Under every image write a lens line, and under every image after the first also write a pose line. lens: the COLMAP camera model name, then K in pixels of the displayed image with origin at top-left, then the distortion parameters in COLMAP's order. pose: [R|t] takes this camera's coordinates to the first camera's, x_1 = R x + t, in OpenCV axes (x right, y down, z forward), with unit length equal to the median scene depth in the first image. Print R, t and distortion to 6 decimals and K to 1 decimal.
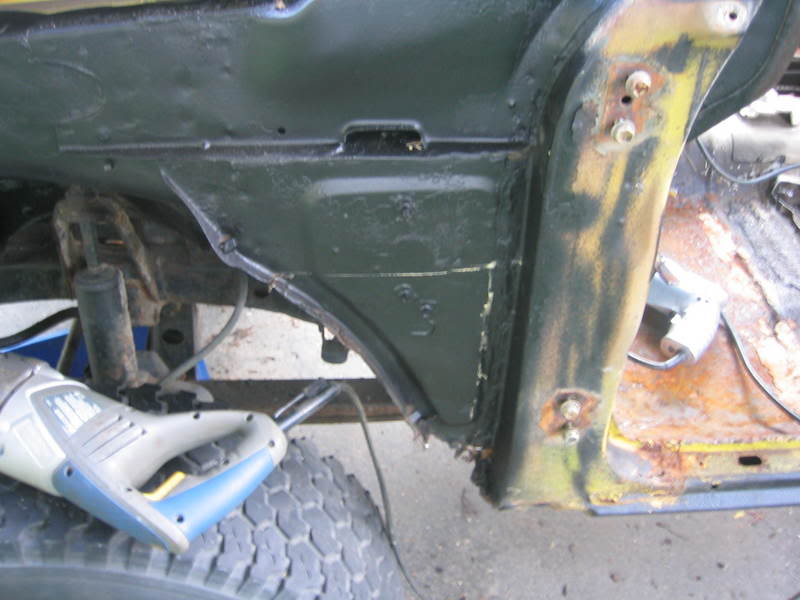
lens RADIAL K [[836.2, 0, 420.1], [0, 836.2, 298.6], [0, 0, 1]] dist [-0.118062, 0.035778]
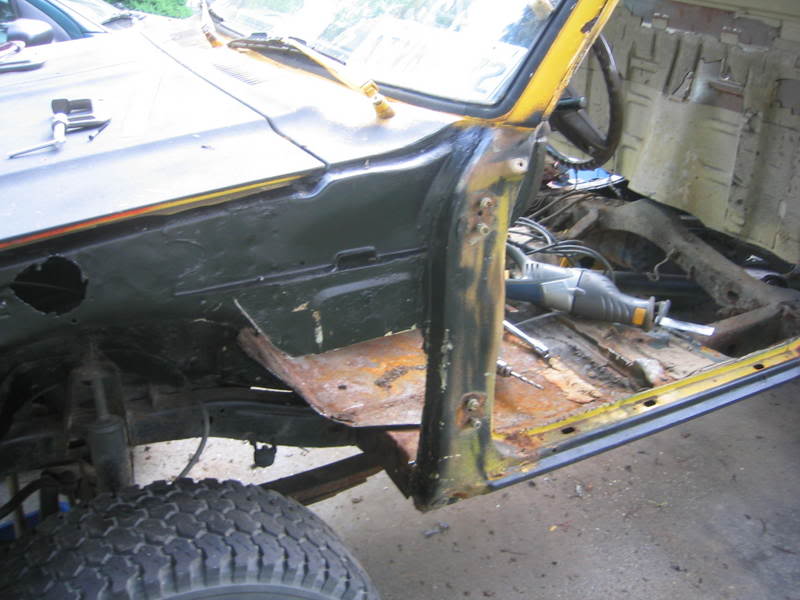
lens RADIAL K [[836.2, 0, 420.1], [0, 836.2, 298.6], [0, 0, 1]] dist [-0.118062, 0.035778]
pose [[0.908244, -0.184435, 0.375602, -0.595107], [0.270535, 0.943607, -0.190832, 0.262916], [-0.319225, 0.274936, 0.906921, -0.636938]]
